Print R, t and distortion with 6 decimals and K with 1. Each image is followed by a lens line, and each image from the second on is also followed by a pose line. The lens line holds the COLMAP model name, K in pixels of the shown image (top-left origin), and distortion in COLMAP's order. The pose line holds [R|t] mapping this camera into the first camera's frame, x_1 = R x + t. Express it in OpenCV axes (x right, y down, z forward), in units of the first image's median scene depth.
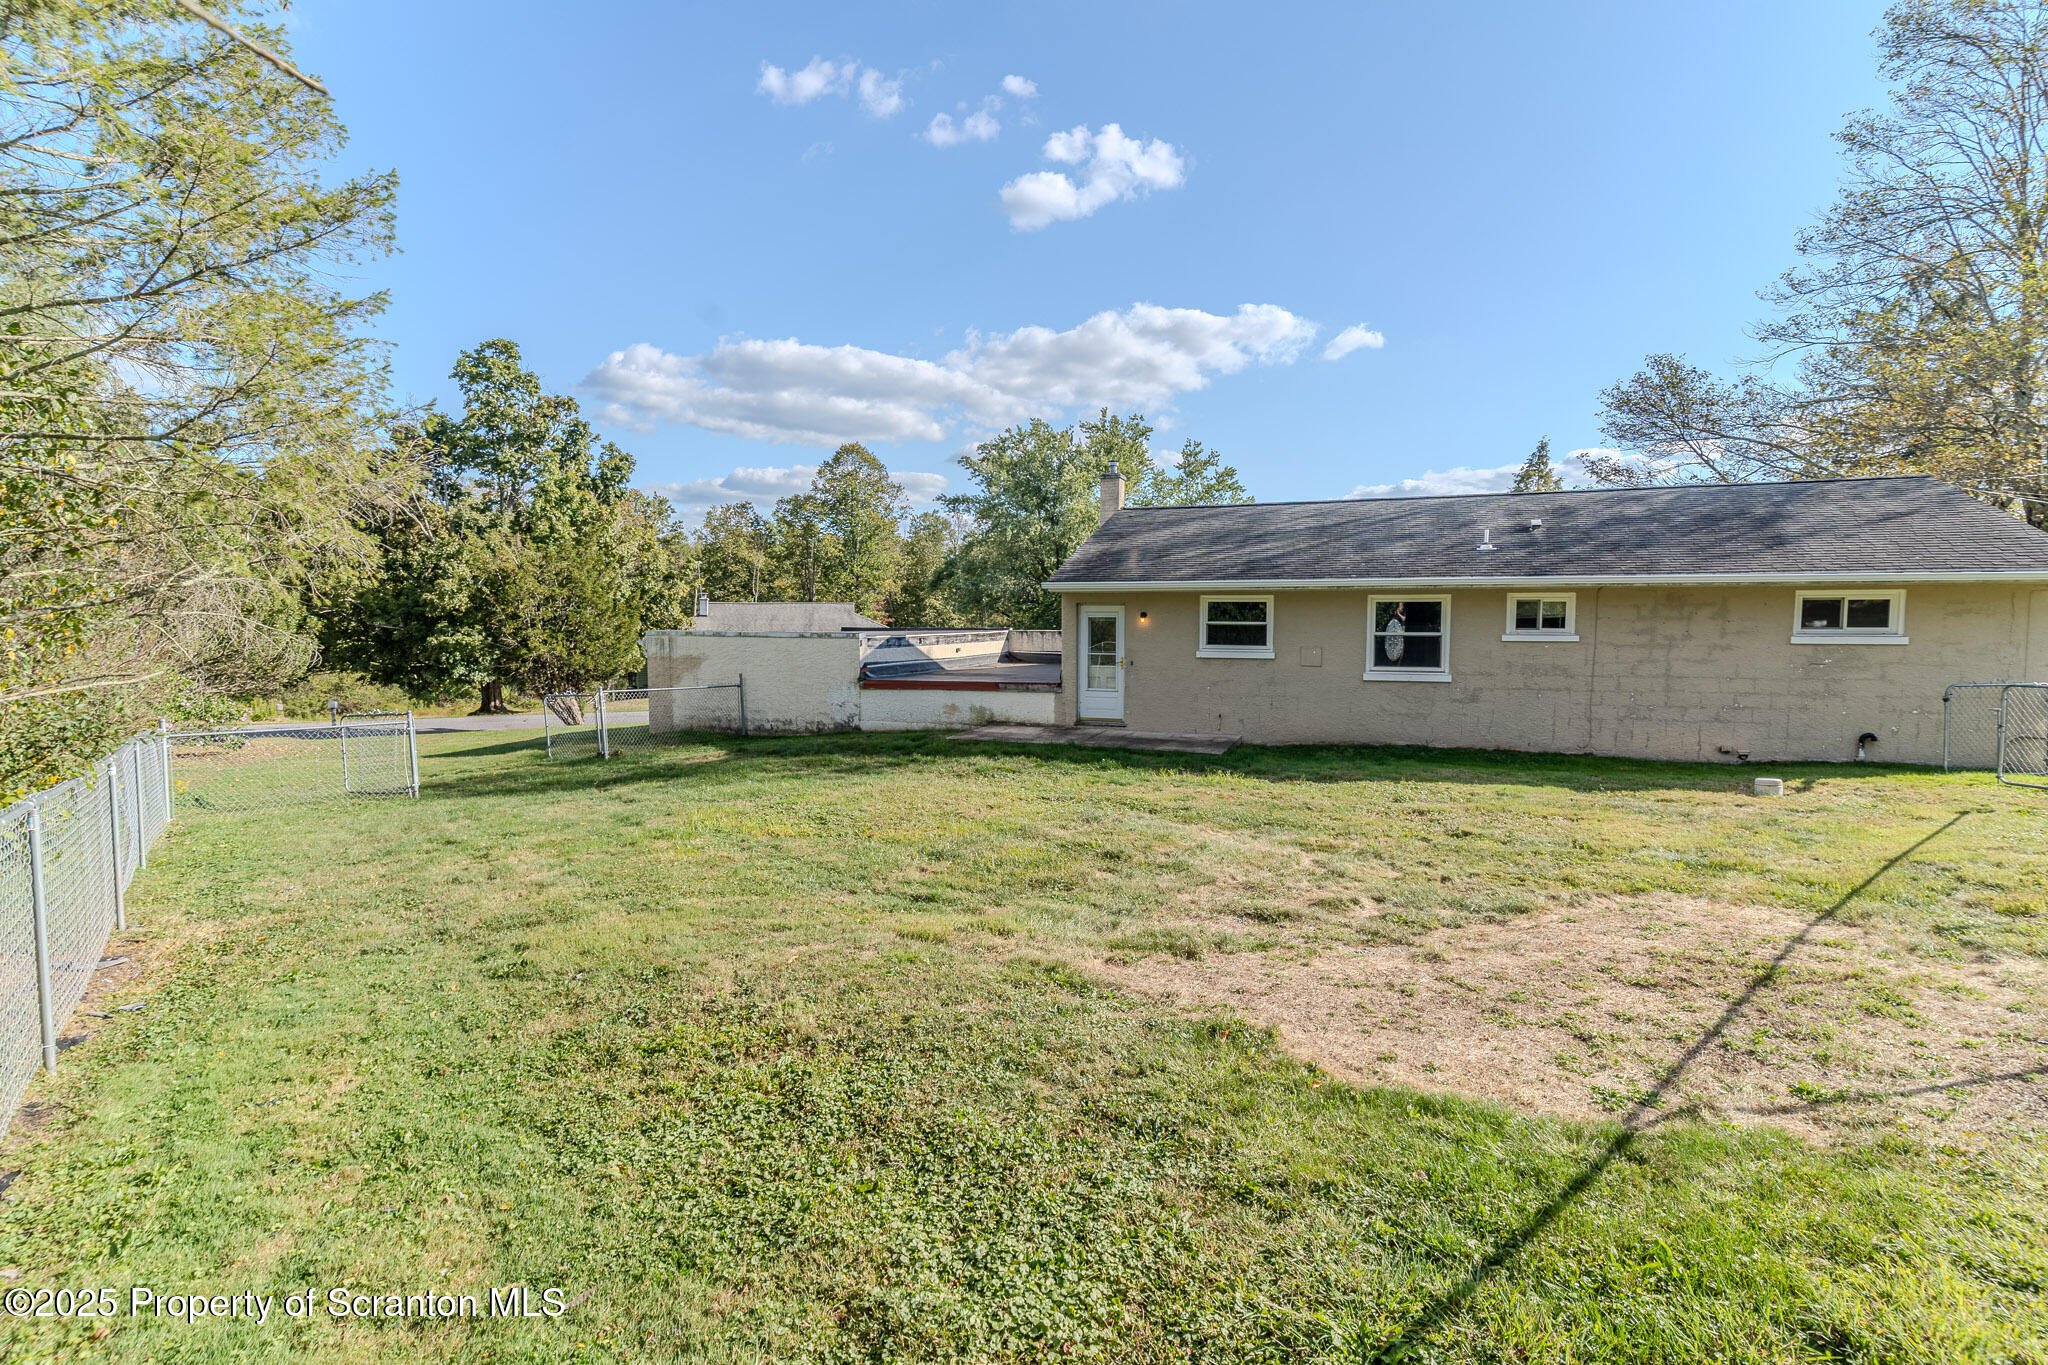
lens RADIAL K [[989.0, 0, 1024.0], [0, 989.0, 682.5], [0, 0, 1]] dist [0.004142, -0.000843]
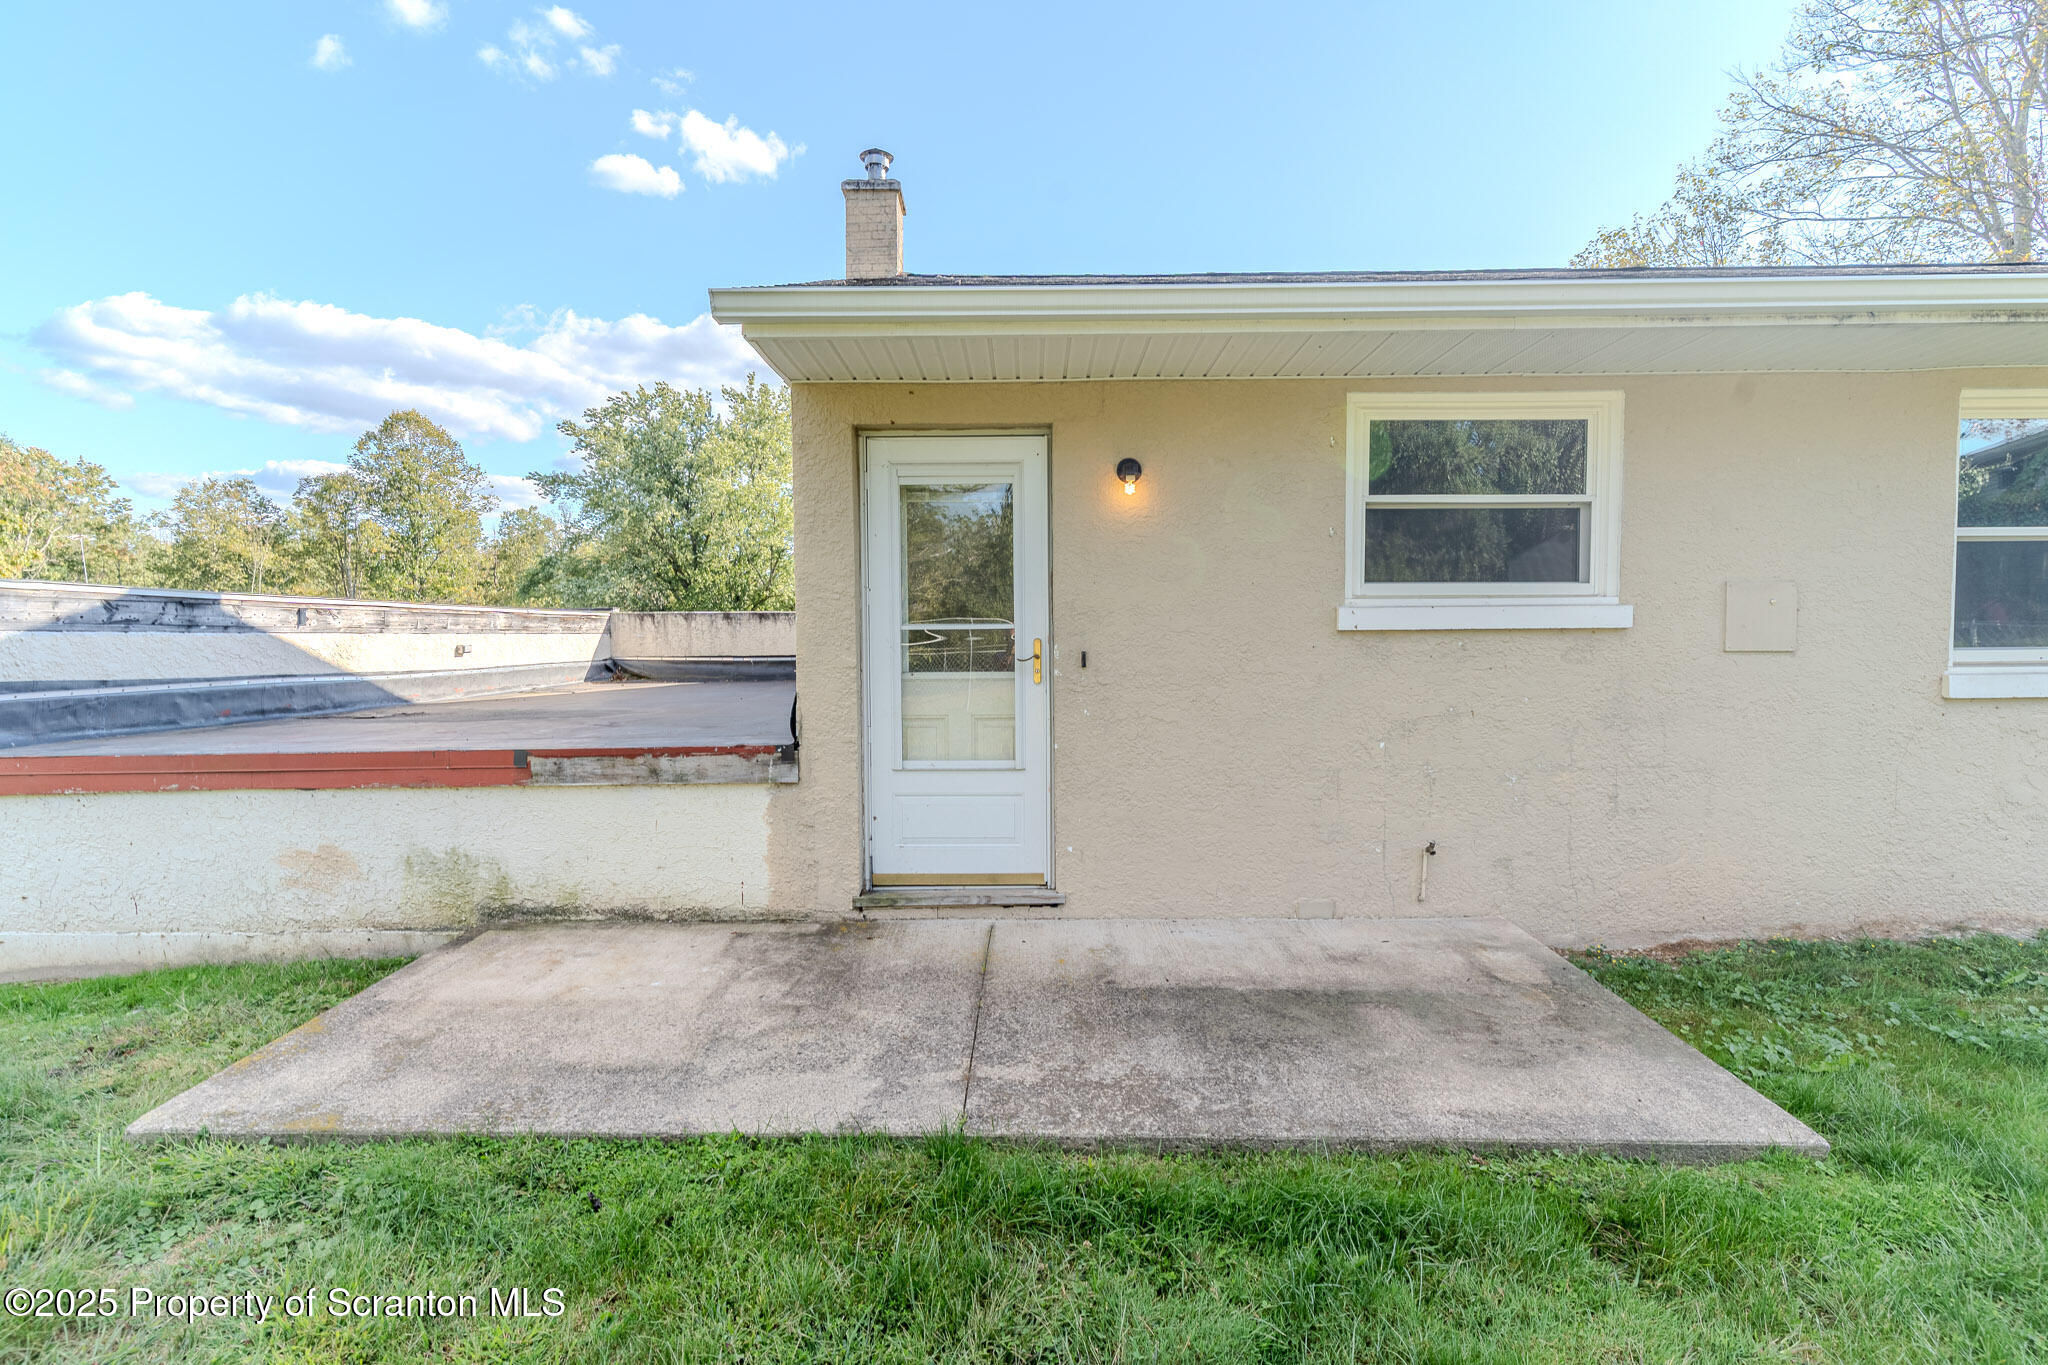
lens RADIAL K [[989.0, 0, 1024.0], [0, 989.0, 682.5], [0, 0, 1]] dist [0.004142, -0.000843]
pose [[0.936591, -0.023032, 0.349666, 0.000908], [0.030714, 0.999393, -0.016438, -0.002018], [-0.349075, 0.026136, 0.936730, 0.159698]]
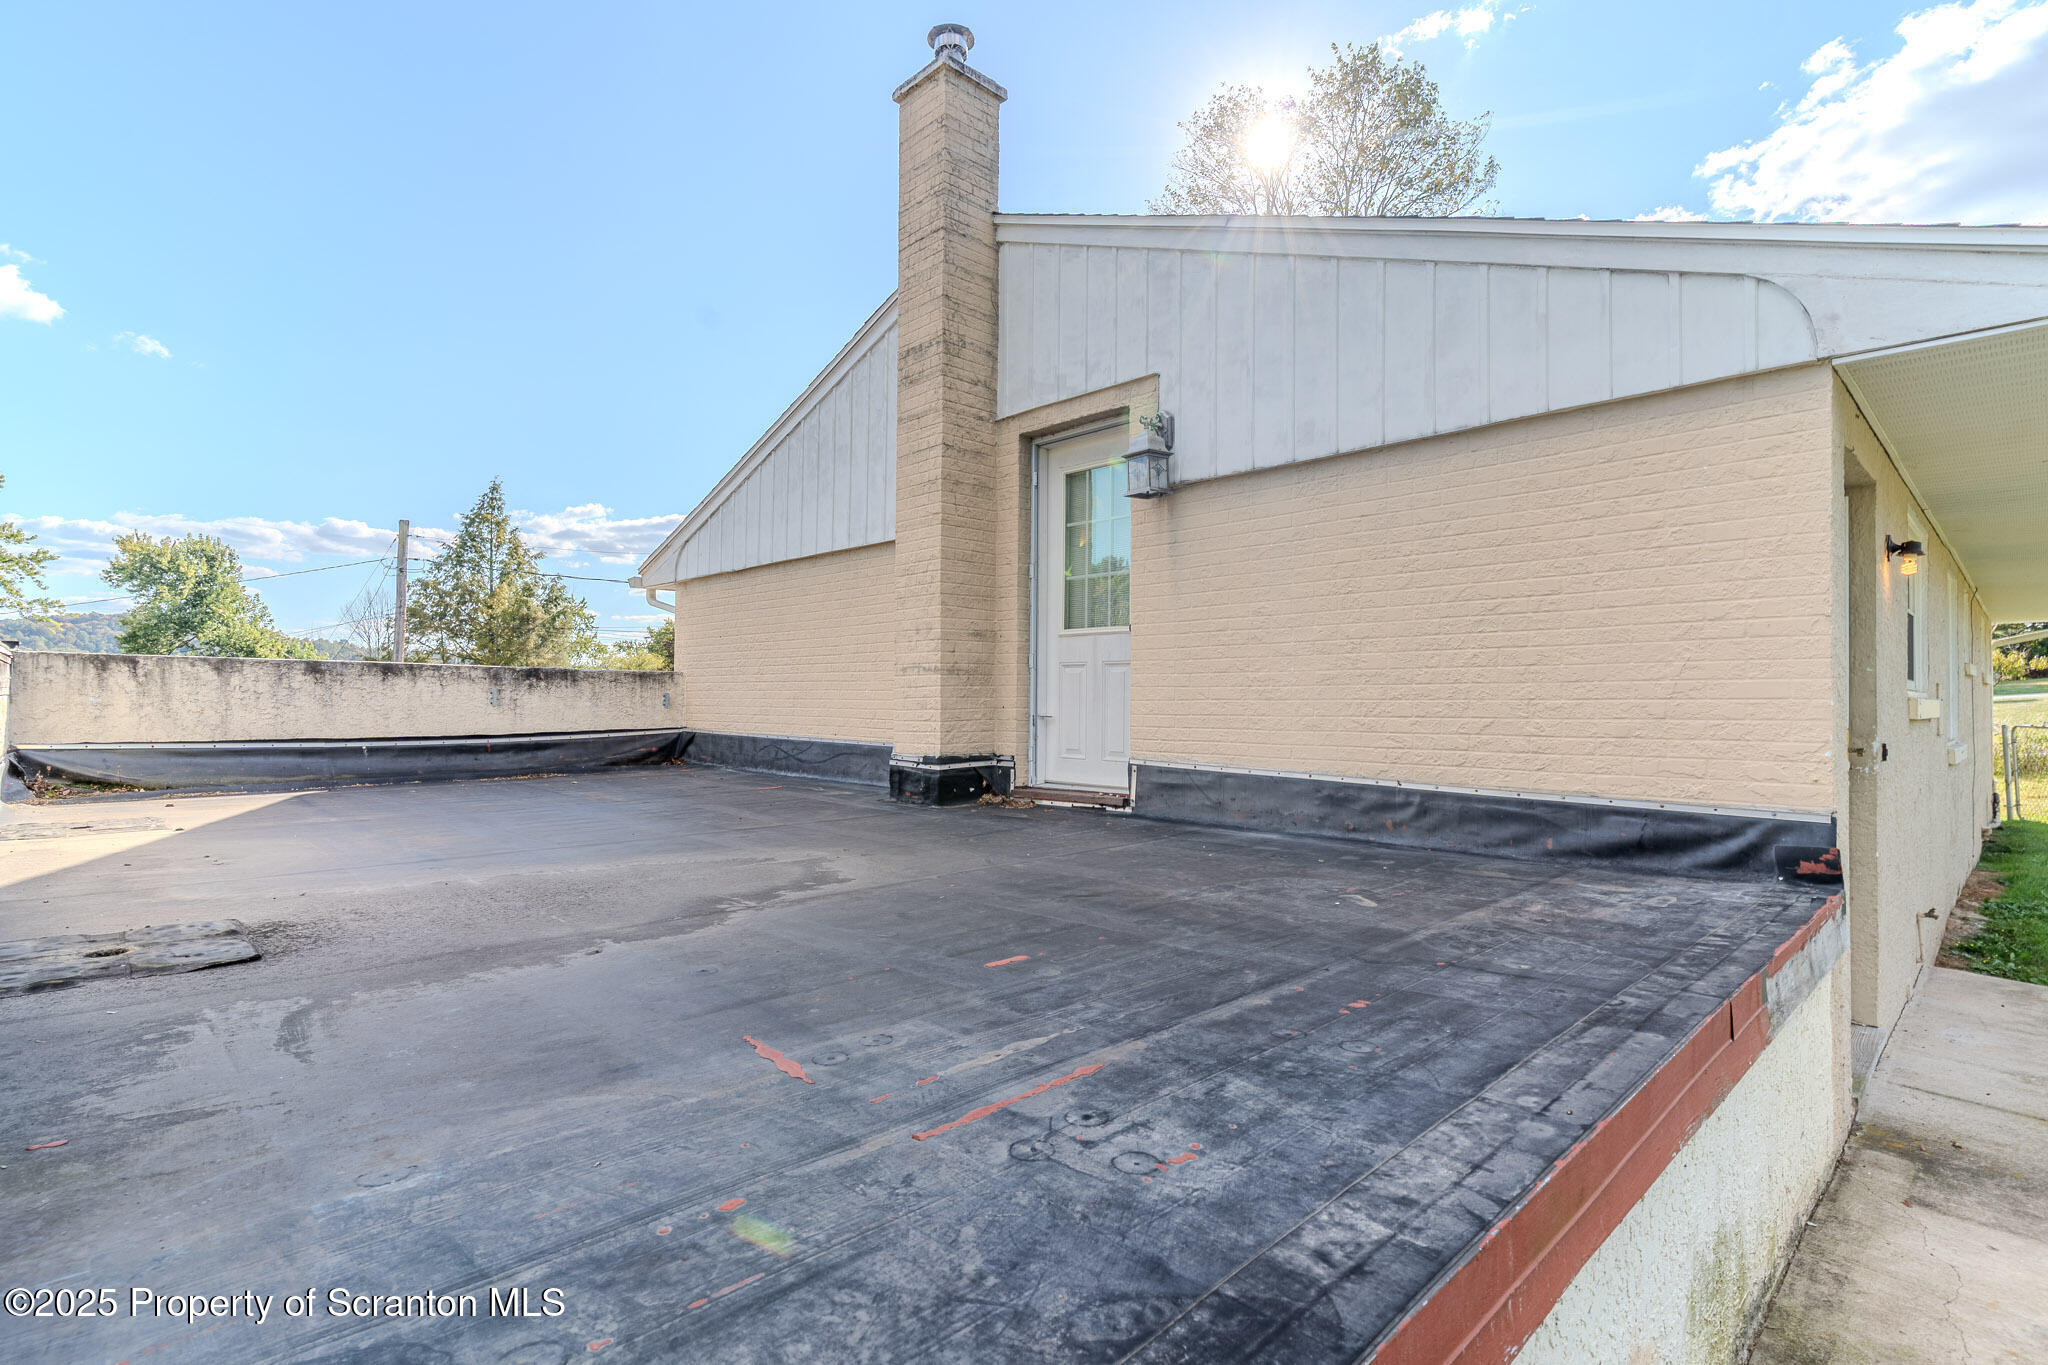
lens RADIAL K [[989.0, 0, 1024.0], [0, 989.0, 682.5], [0, 0, 1]] dist [0.004142, -0.000843]
pose [[0.428101, 0.021516, 0.903475, -0.038300], [0.053185, 0.997384, -0.048953, -0.007364], [-0.902164, 0.069008, 0.425837, 0.225657]]
